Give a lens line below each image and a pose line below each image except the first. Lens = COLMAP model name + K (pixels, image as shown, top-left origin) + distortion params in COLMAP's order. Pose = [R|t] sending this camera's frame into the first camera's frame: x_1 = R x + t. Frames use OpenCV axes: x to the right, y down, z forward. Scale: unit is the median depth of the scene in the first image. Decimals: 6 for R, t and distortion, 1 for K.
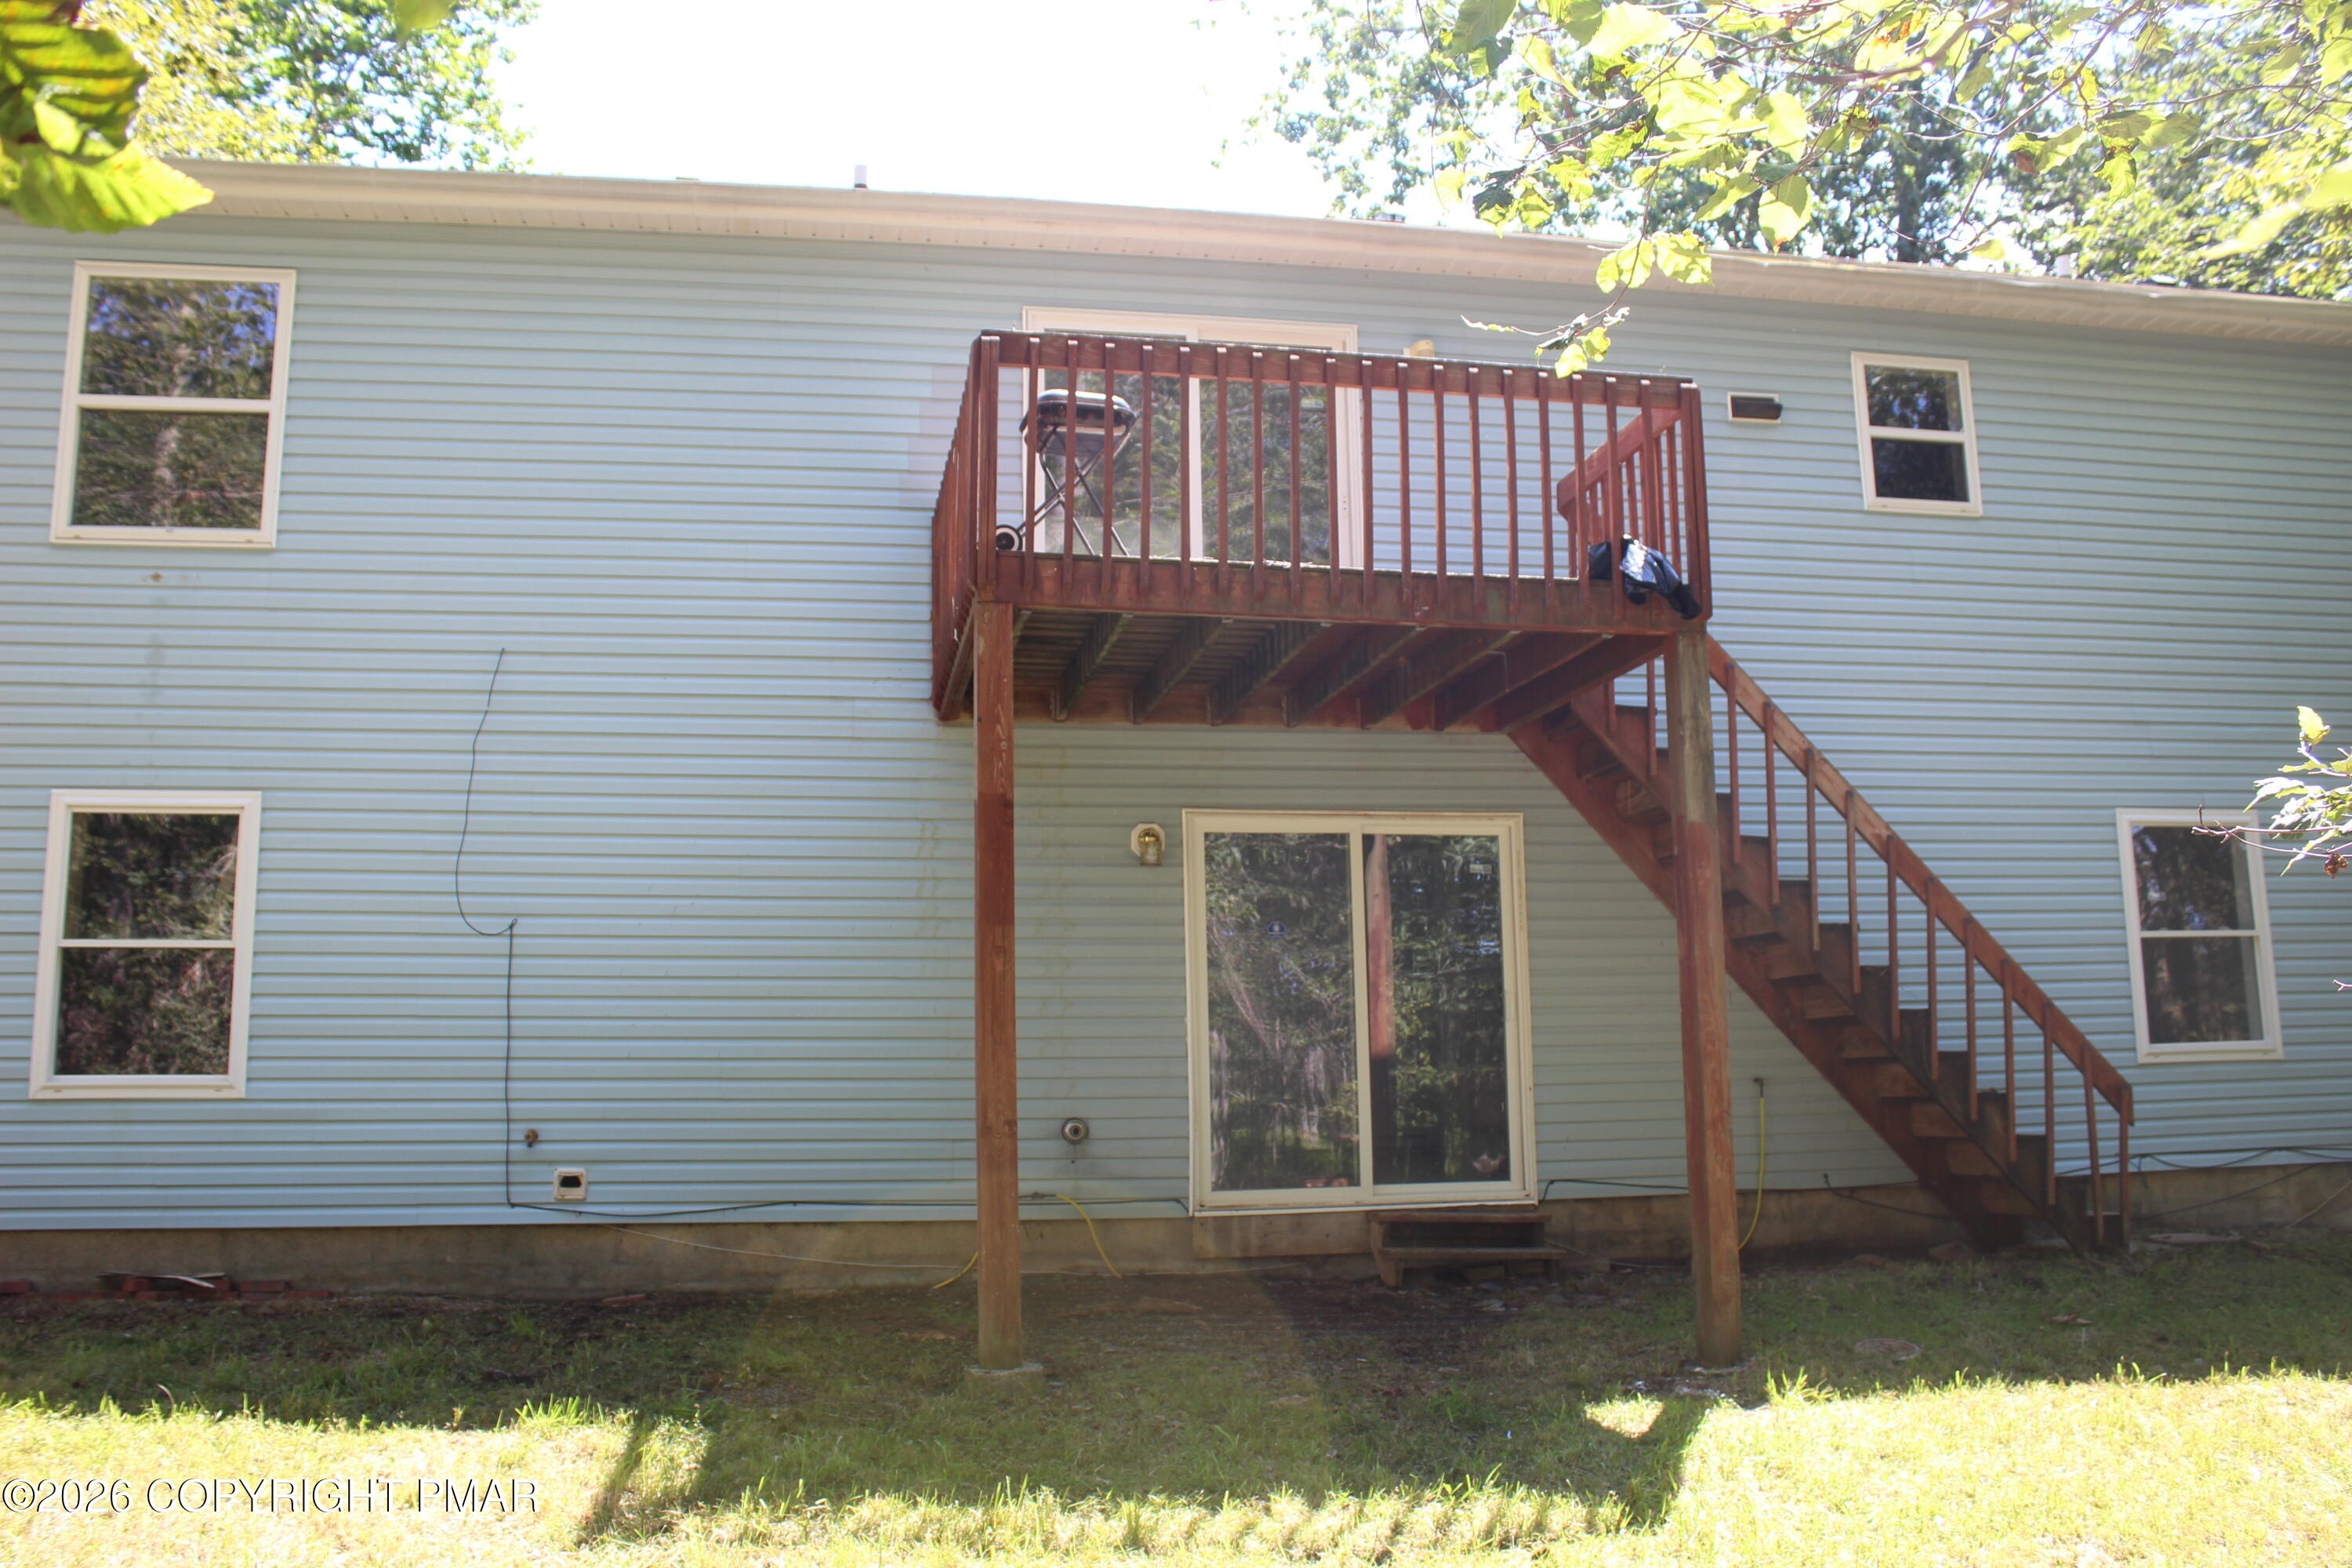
lens RADIAL K [[1935.6, 0, 1173.1], [0, 1935.6, 790.4], [0, 0, 1]] dist [-0.166034, 0.154146]
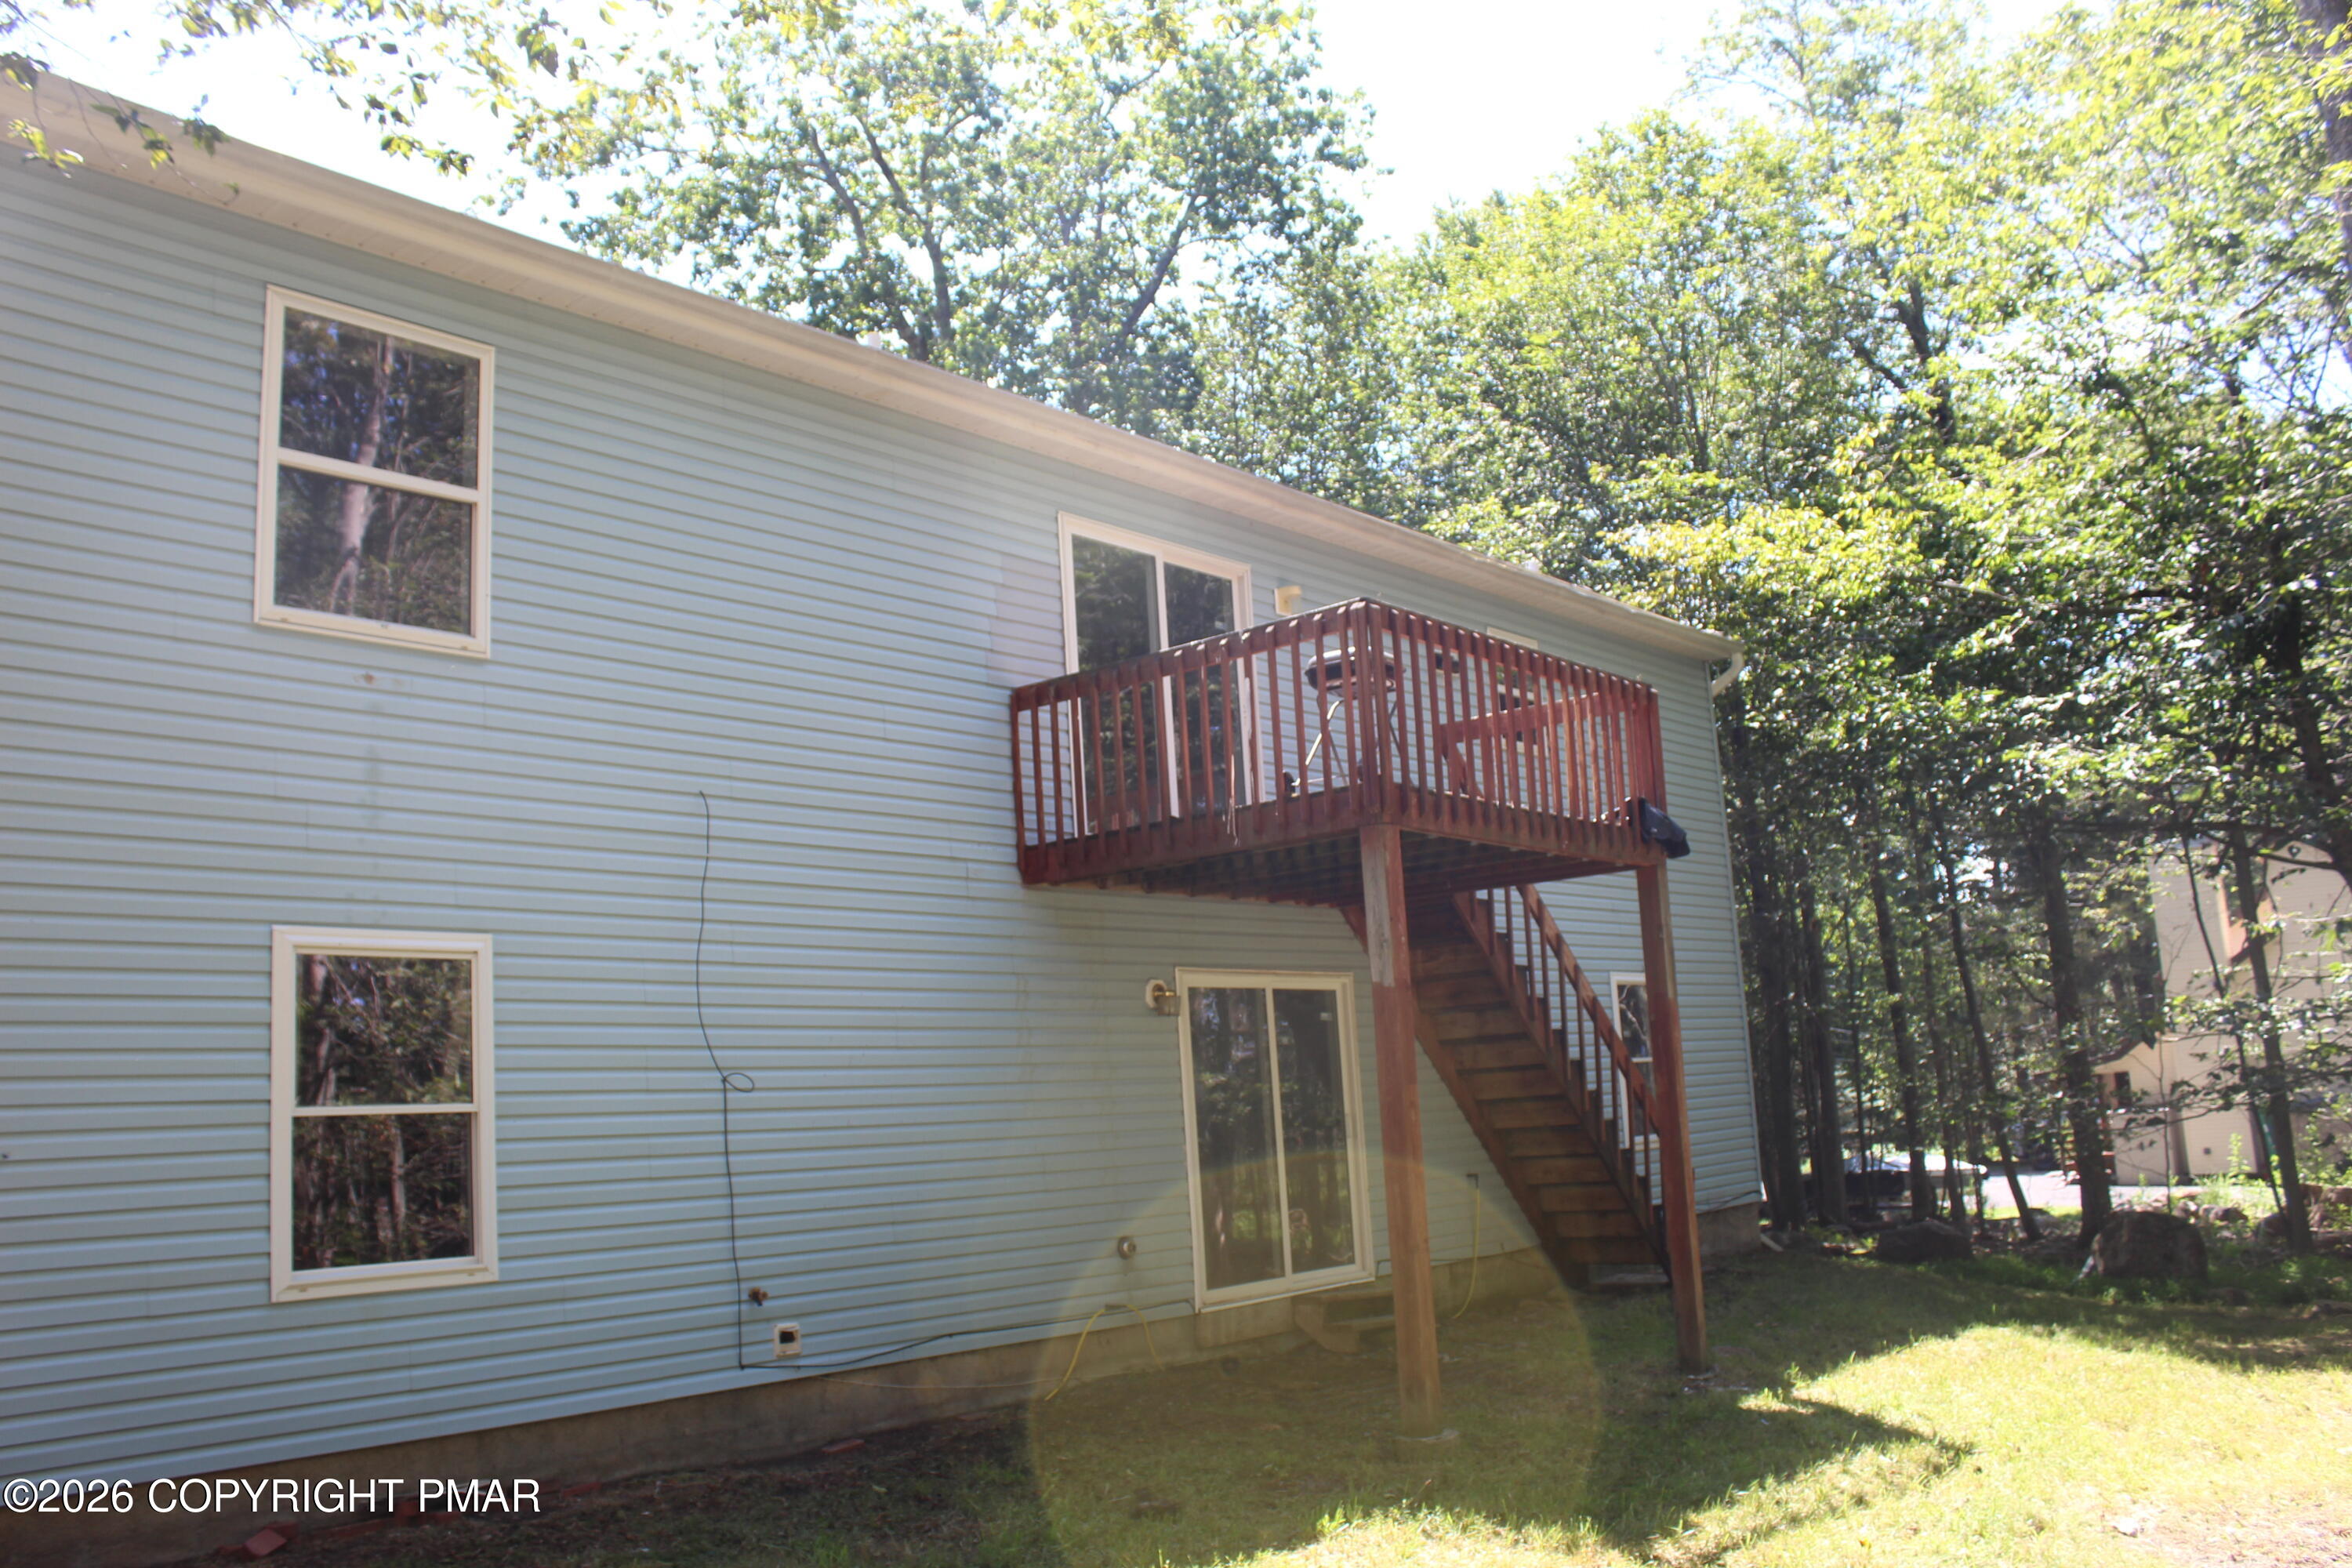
lens RADIAL K [[1935.6, 0, 1173.1], [0, 1935.6, 790.4], [0, 0, 1]] dist [-0.166034, 0.154146]
pose [[0.775167, 0.076703, 0.627082, -0.799953], [-0.053100, 0.997000, -0.056311, -0.033714], [-0.629520, 0.010352, 0.776915, 0.094101]]
